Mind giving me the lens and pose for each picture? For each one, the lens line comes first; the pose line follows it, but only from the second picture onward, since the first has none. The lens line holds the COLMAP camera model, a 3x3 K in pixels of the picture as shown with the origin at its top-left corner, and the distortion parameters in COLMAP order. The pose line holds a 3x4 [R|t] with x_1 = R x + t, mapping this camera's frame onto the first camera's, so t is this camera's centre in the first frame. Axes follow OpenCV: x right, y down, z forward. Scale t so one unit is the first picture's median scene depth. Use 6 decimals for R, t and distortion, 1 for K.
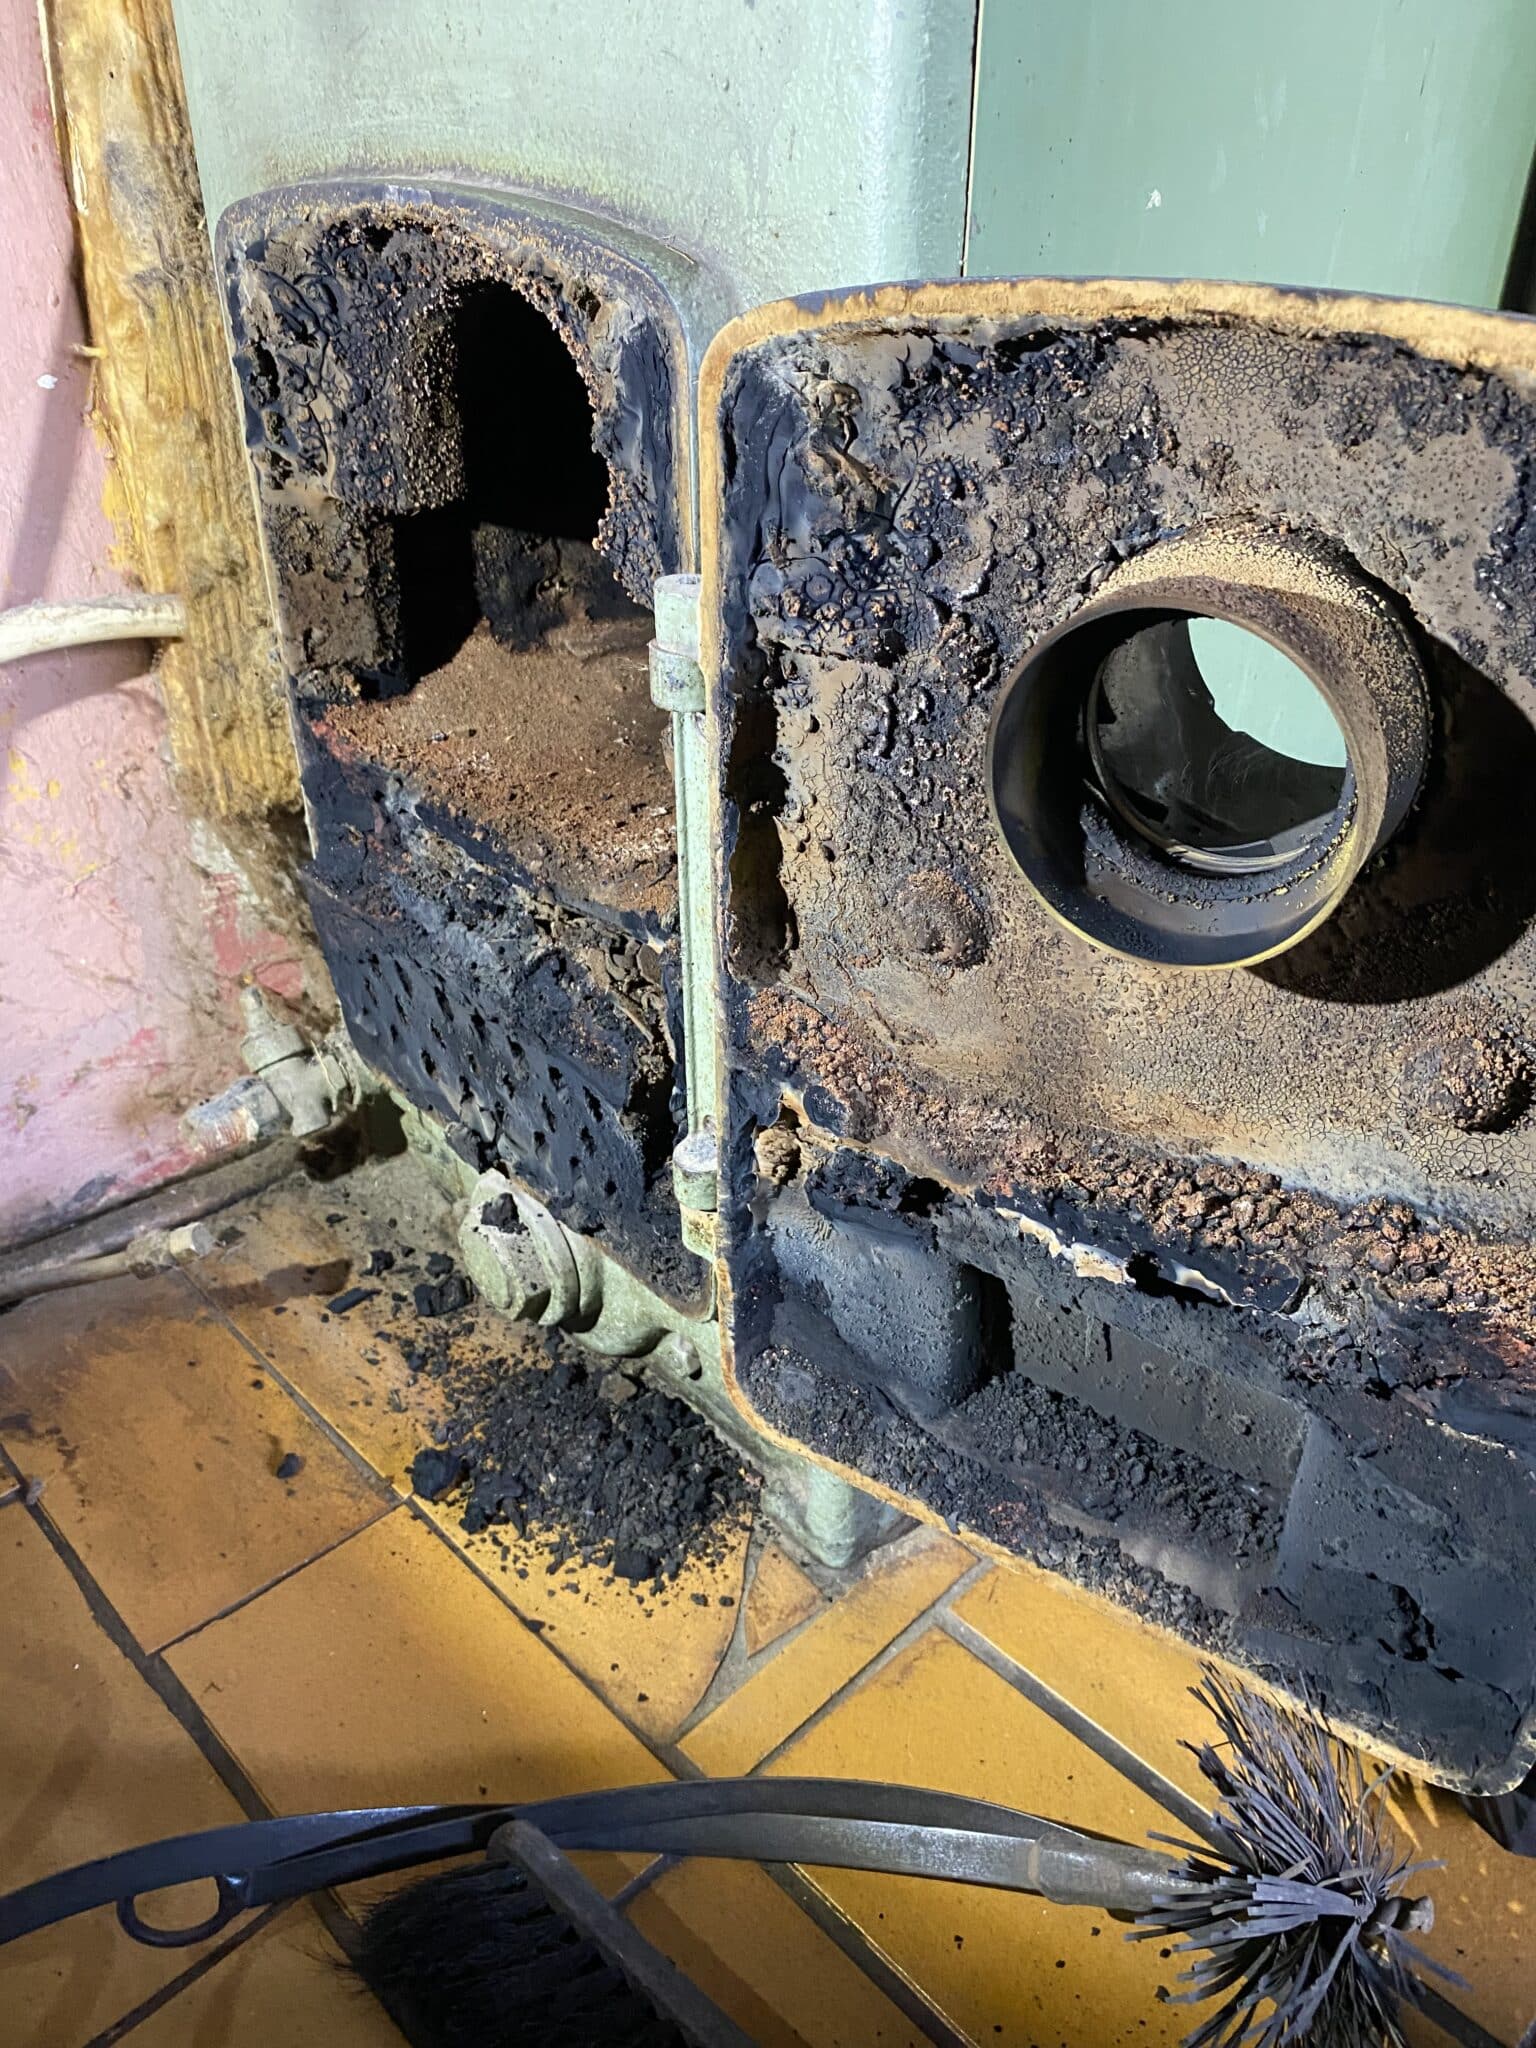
lens RADIAL K [[1574.2, 0, 728.8], [0, 1574.2, 1021.9], [0, 0, 1]] dist [0.002434, -0.013645]
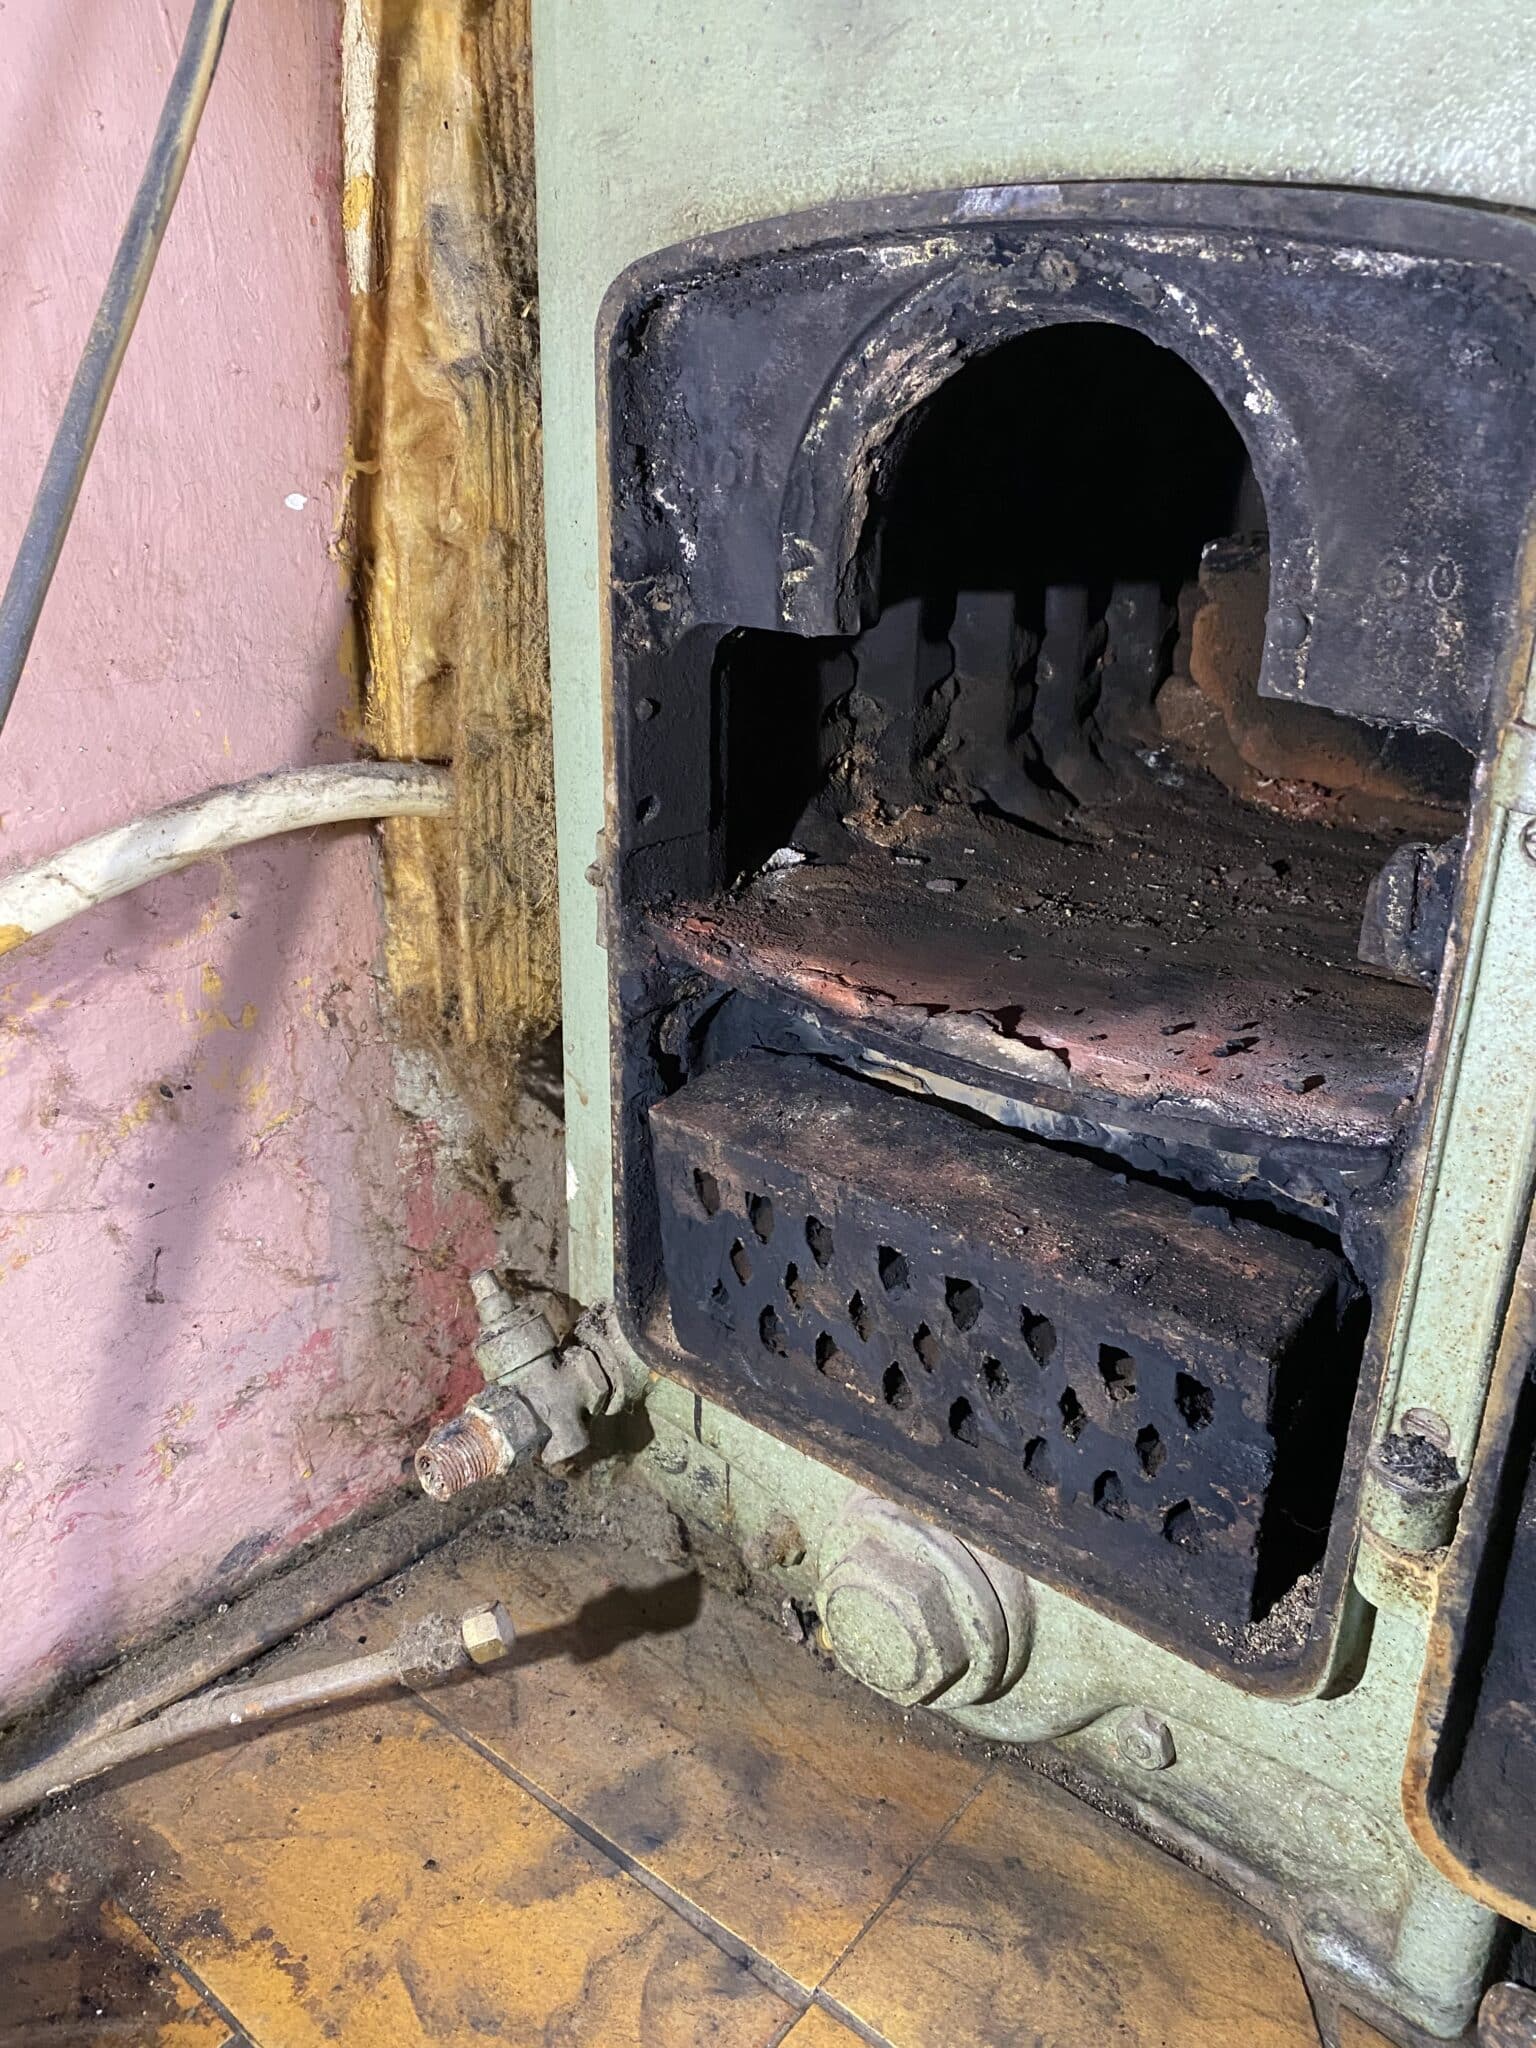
lens RADIAL K [[1574.7, 0, 750.4], [0, 1574.7, 993.1], [0, 0, 1]] dist [0.022335, -0.050350]
pose [[0.991099, -0.026977, 0.130366, -0.307197], [0.050265, 0.982601, -0.178799, -0.010153], [-0.123275, 0.183760, 0.975211, 0.235495]]
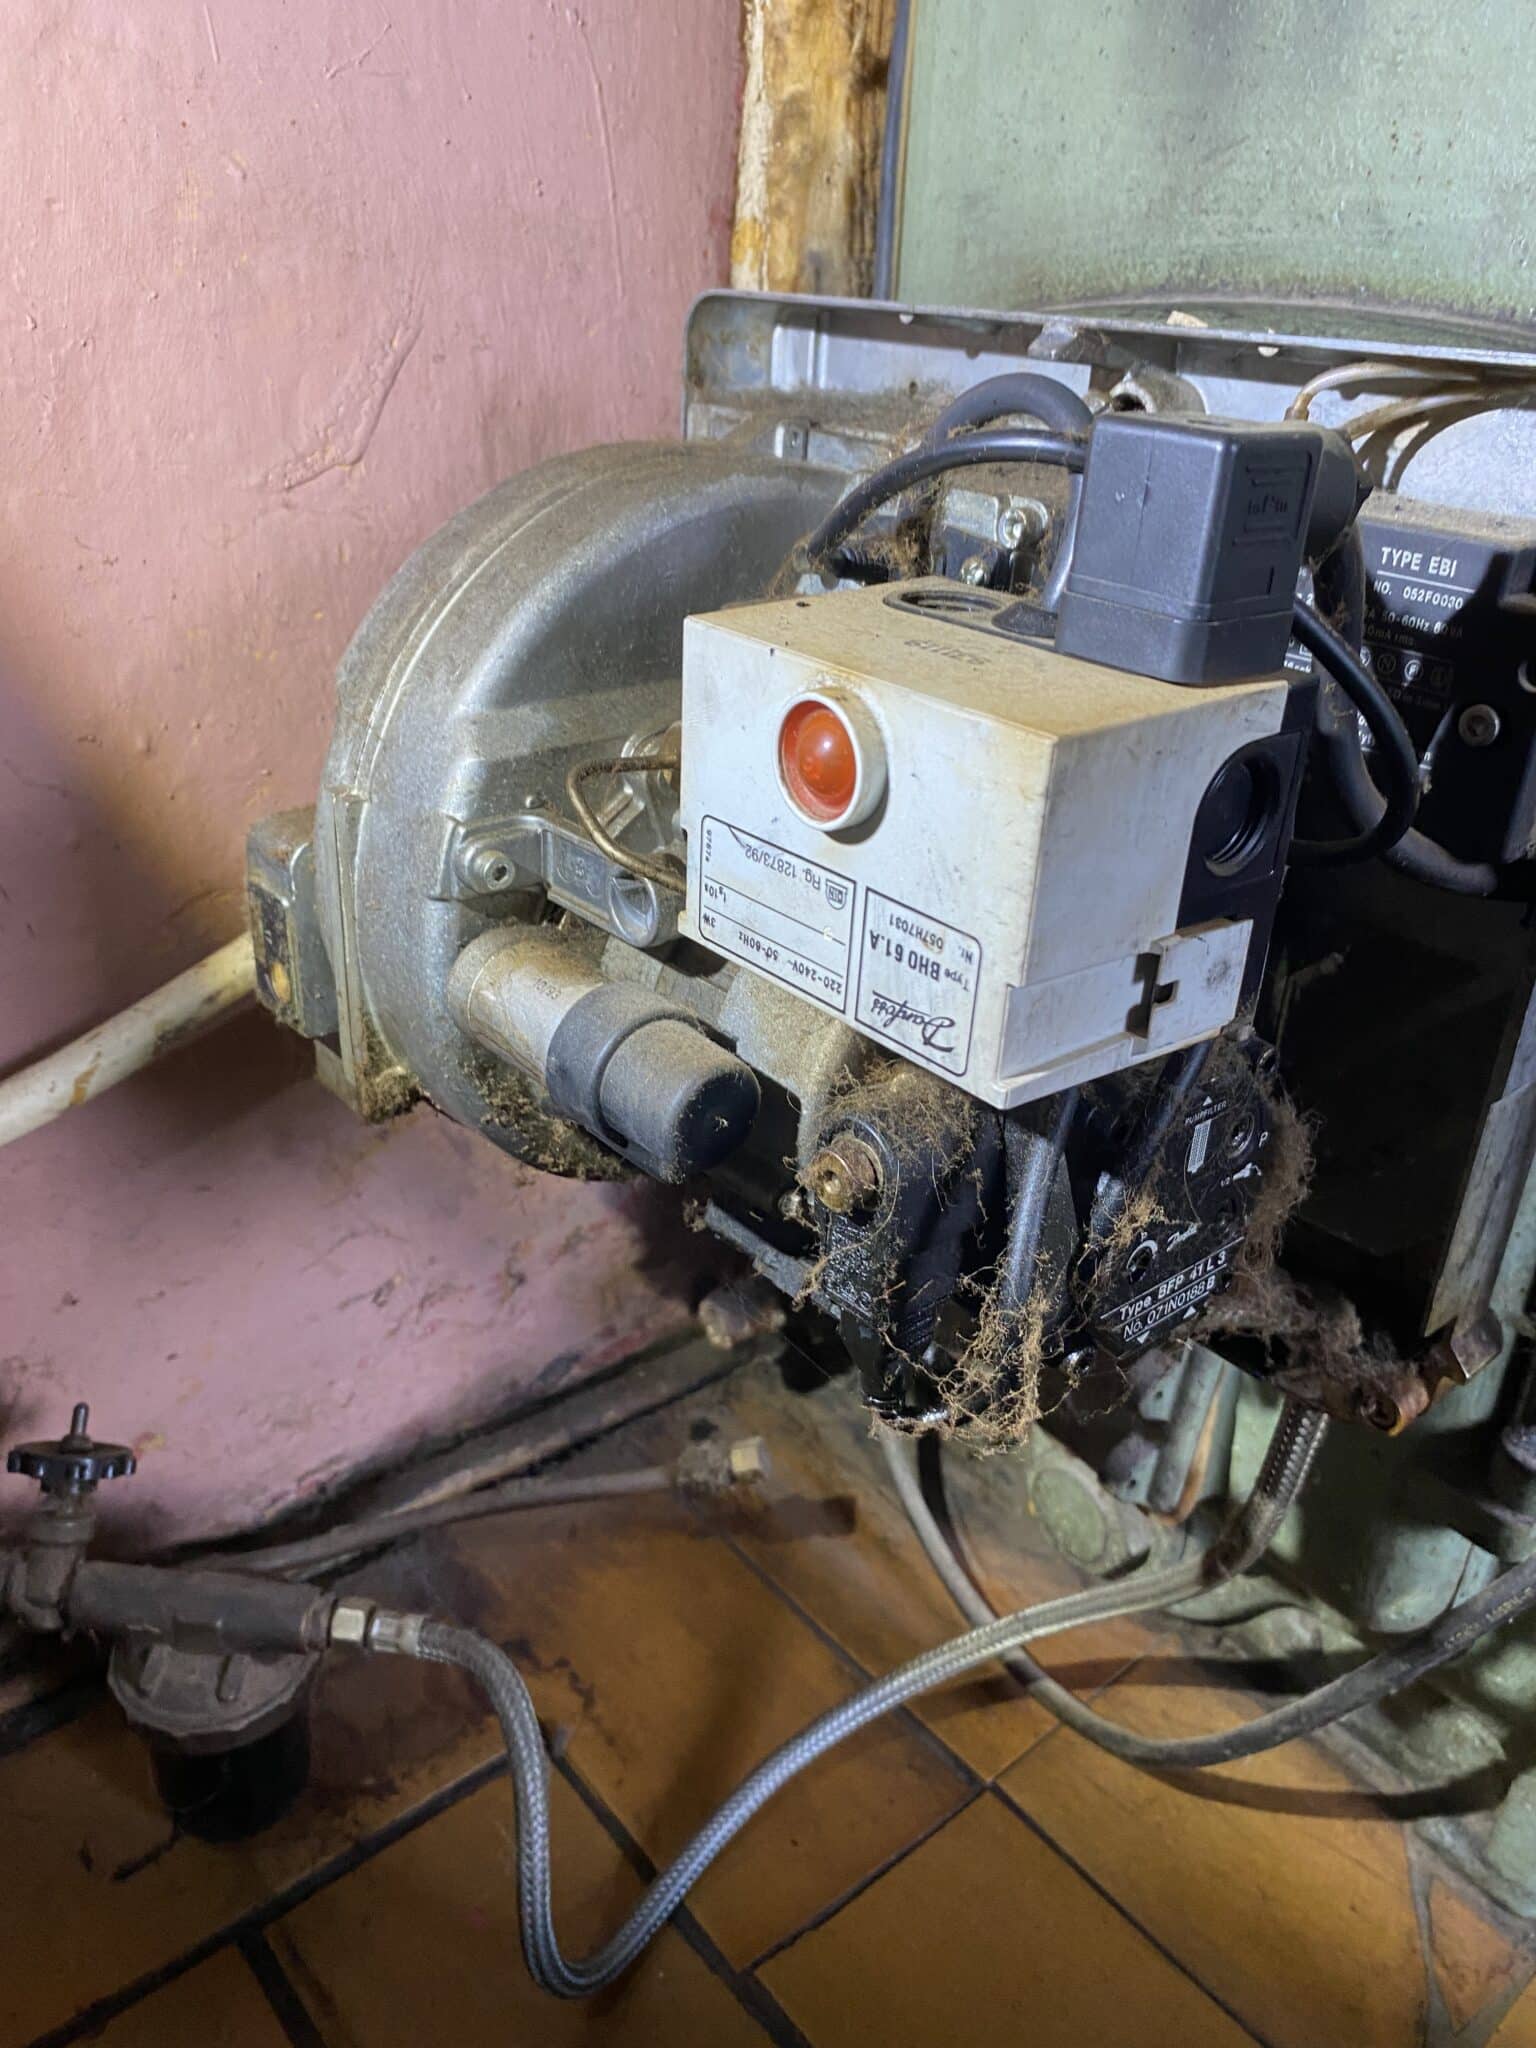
lens RADIAL K [[1560.3, 0, 767.0], [0, 1560.3, 1013.0], [0, 0, 1]] dist [0.020170, -0.044321]
pose [[0.997343, 0.061150, -0.039587, -0.313263], [-0.064033, 0.995034, -0.076198, -0.042271], [0.034731, 0.078530, 0.996307, 0.111860]]
